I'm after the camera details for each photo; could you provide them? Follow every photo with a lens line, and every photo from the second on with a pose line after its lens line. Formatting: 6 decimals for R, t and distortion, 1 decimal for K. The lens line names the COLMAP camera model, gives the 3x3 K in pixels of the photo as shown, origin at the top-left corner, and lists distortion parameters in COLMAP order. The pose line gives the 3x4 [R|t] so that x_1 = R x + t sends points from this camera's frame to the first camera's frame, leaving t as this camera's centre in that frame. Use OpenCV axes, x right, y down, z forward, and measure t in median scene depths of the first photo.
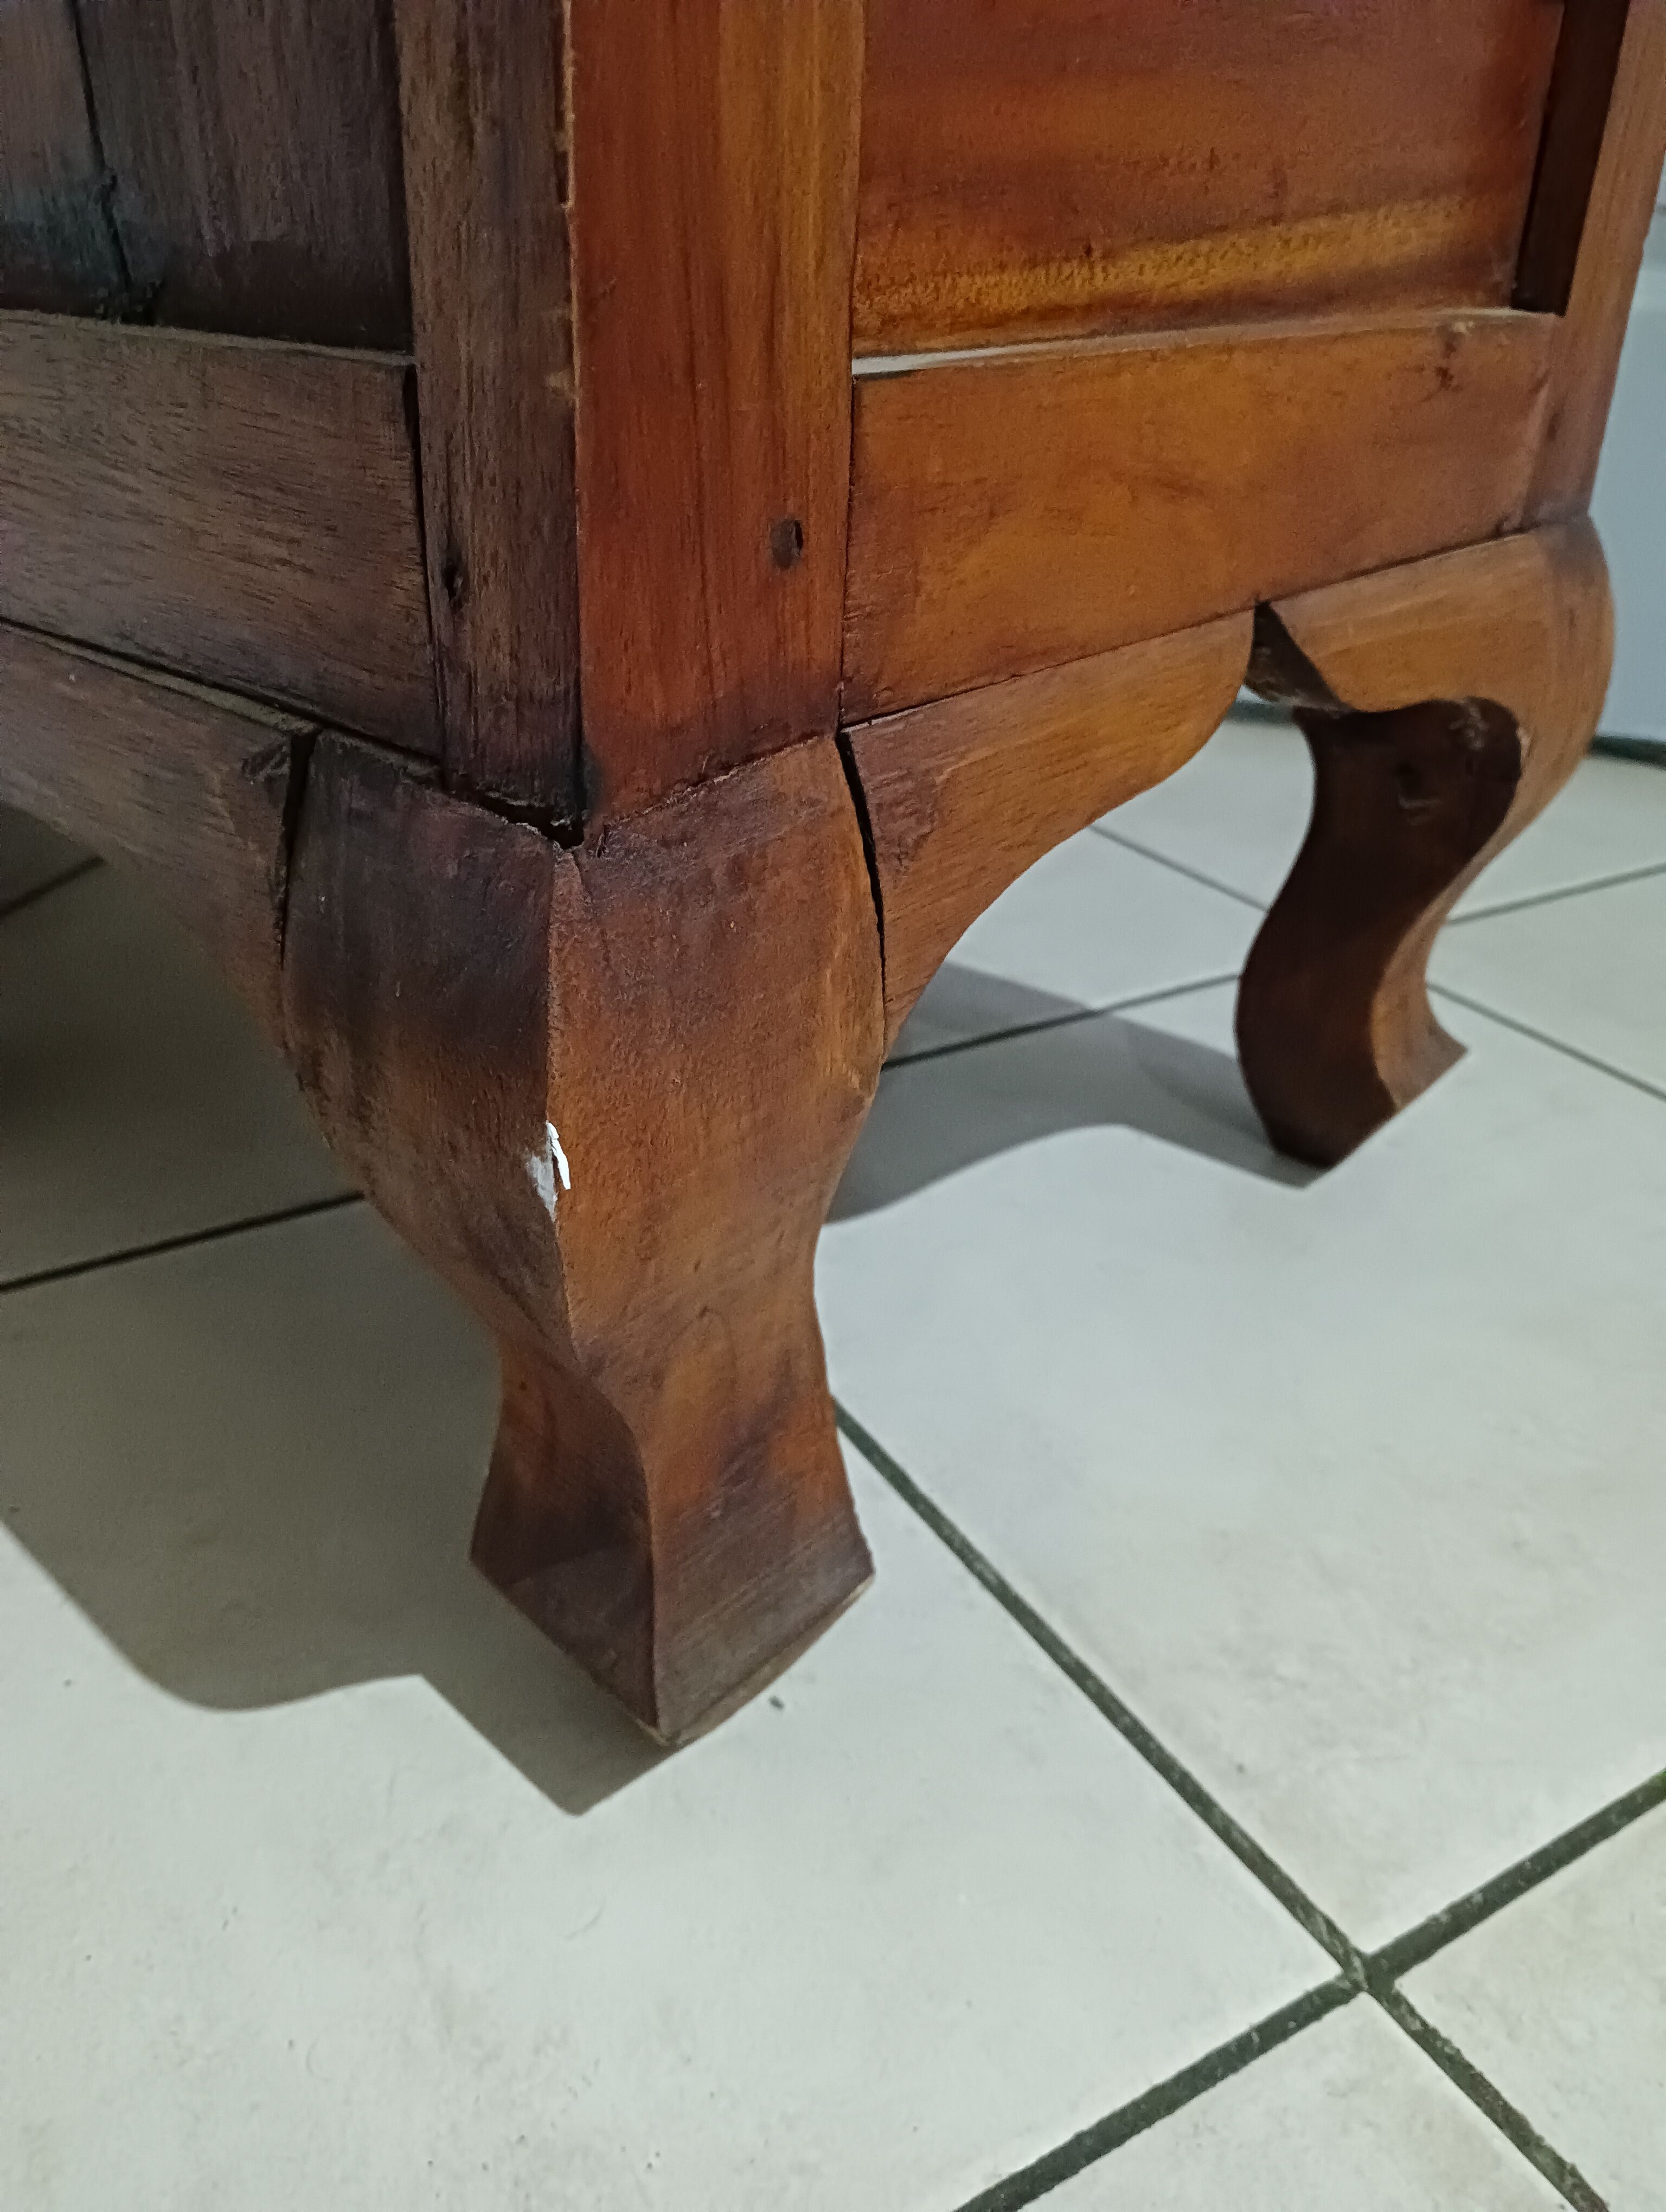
lens RADIAL K [[1705.6, 0, 835.9], [0, 1705.6, 1113.5], [0, 0, 1]] dist [0.076428, -0.152034]
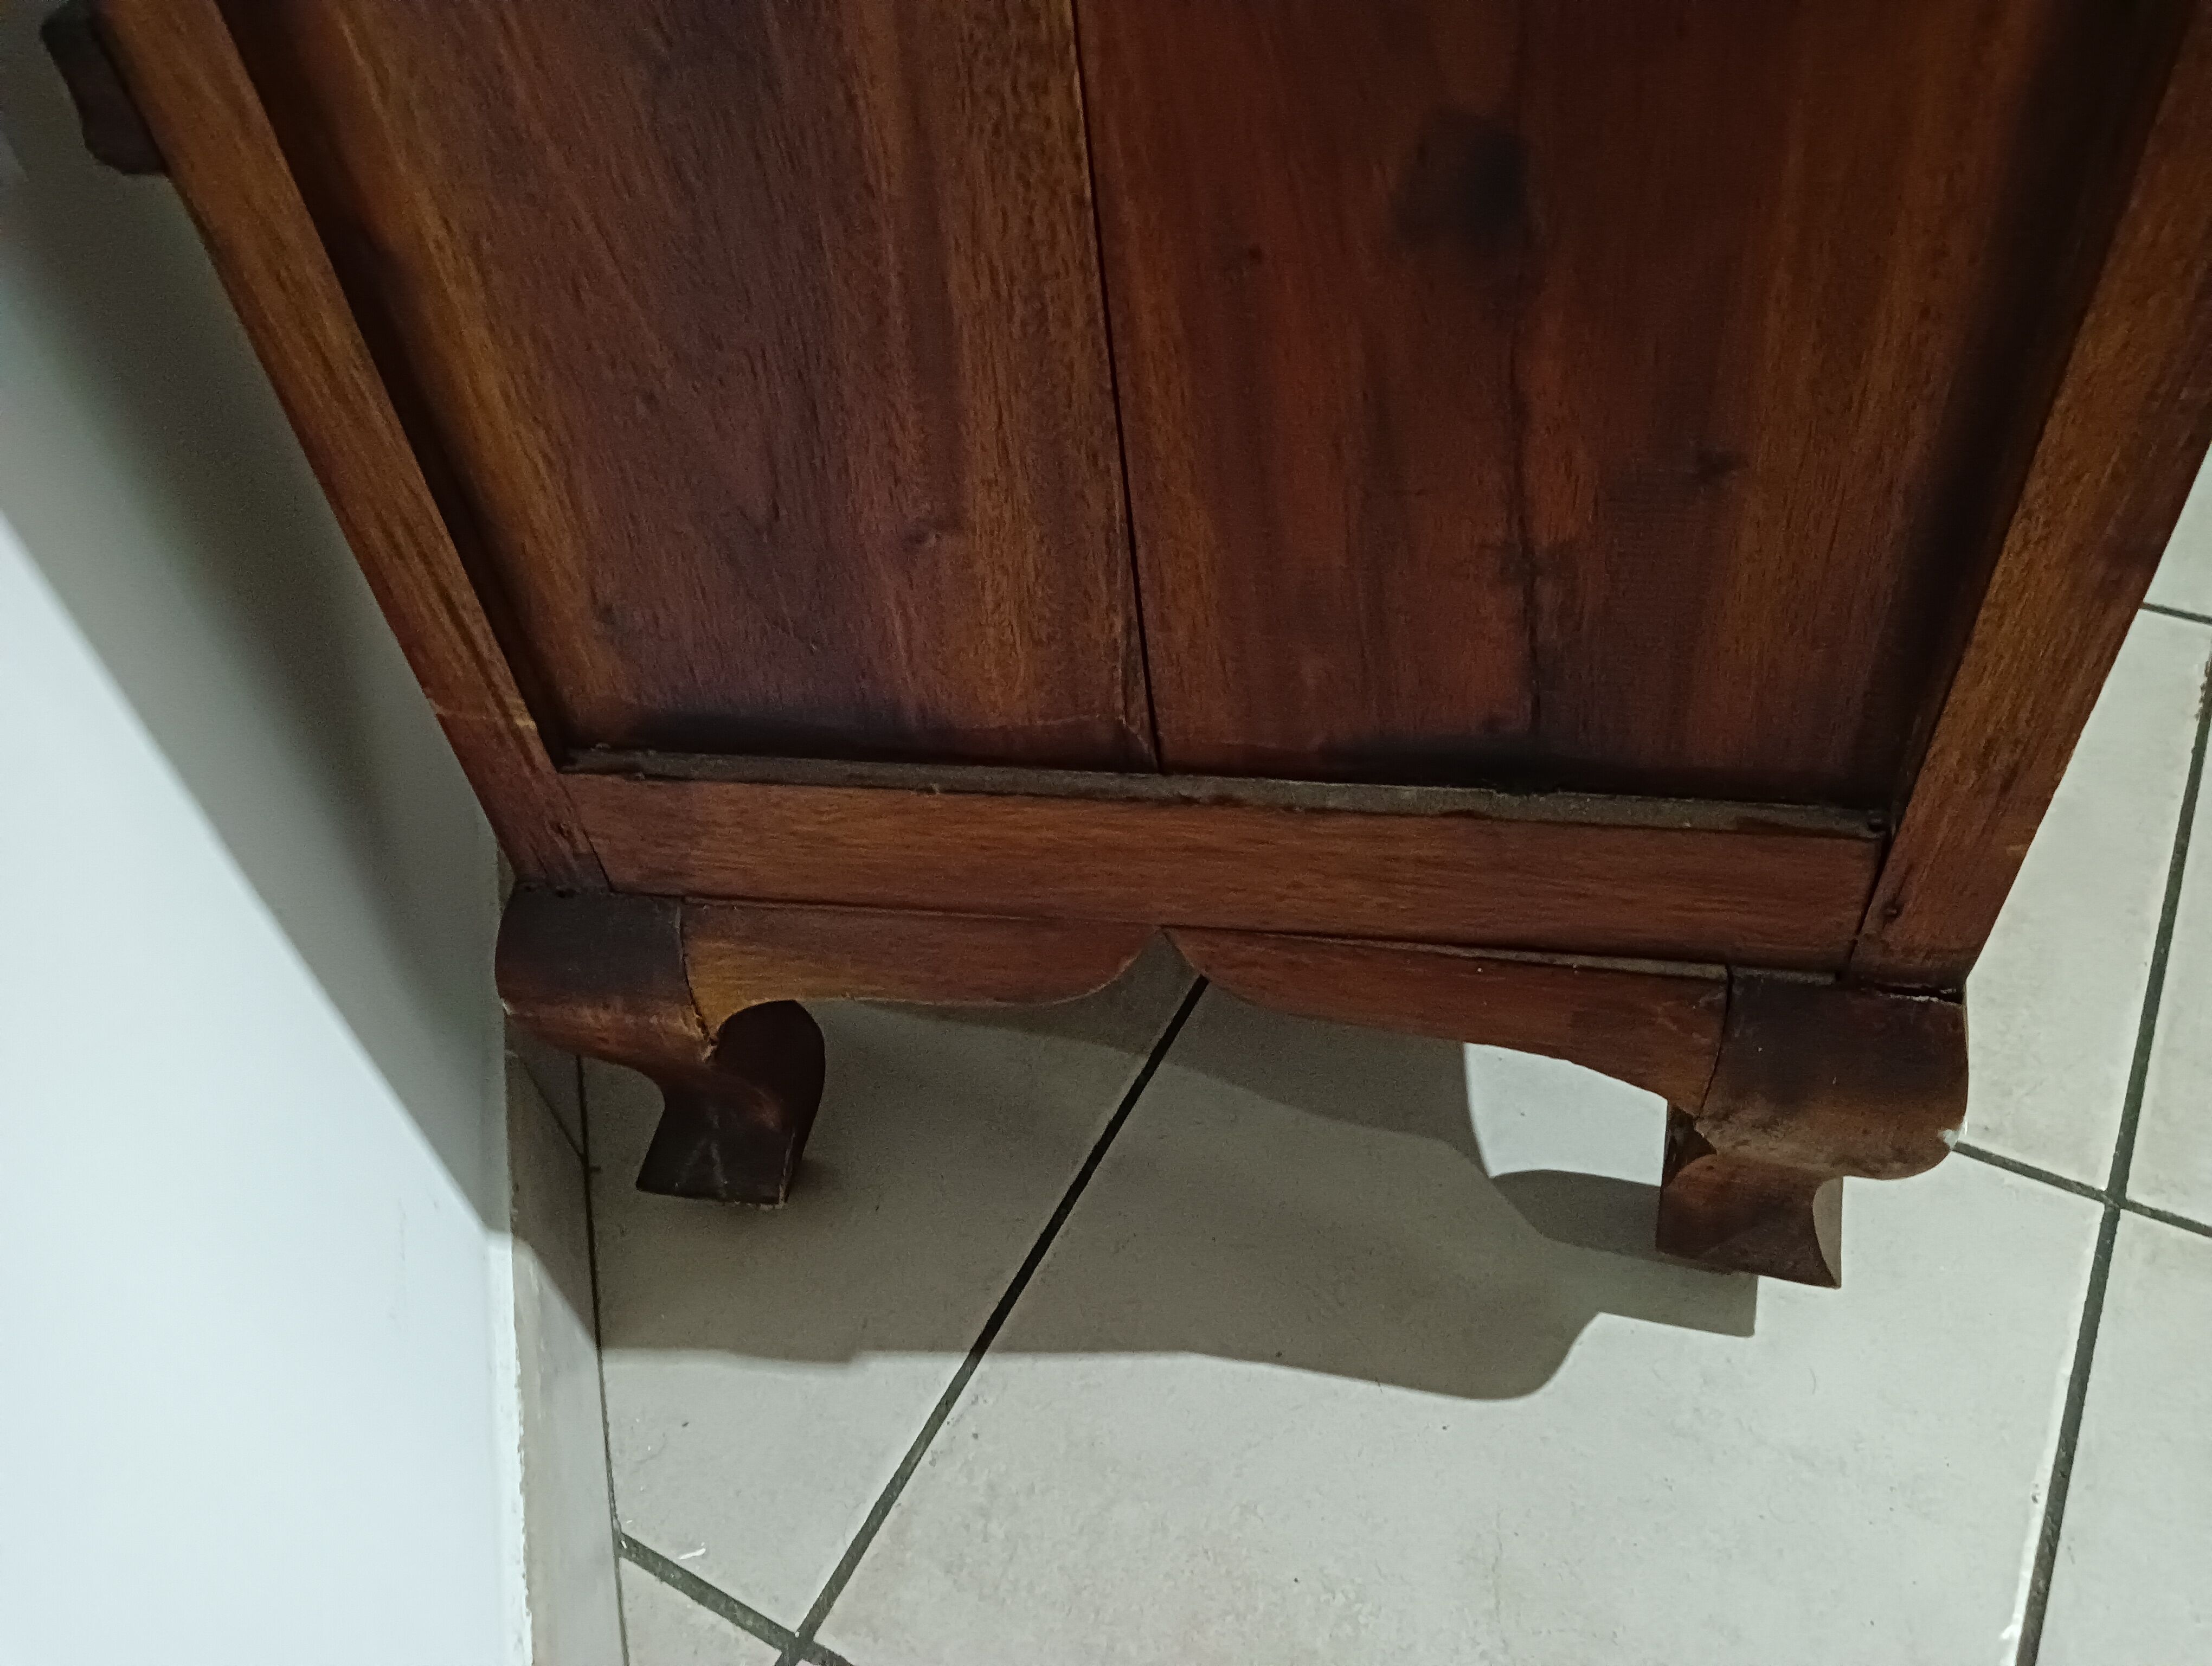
lens RADIAL K [[1705.6, 0, 1105.6], [0, 1705.6, 833.2], [0, 0, 1]] dist [0.076428, -0.152034]
pose [[0.857553, -0.441370, 0.264188, -1.043550], [0.338681, 0.871022, 0.355832, -0.990647], [-0.387167, -0.215669, 0.896431, -0.267424]]
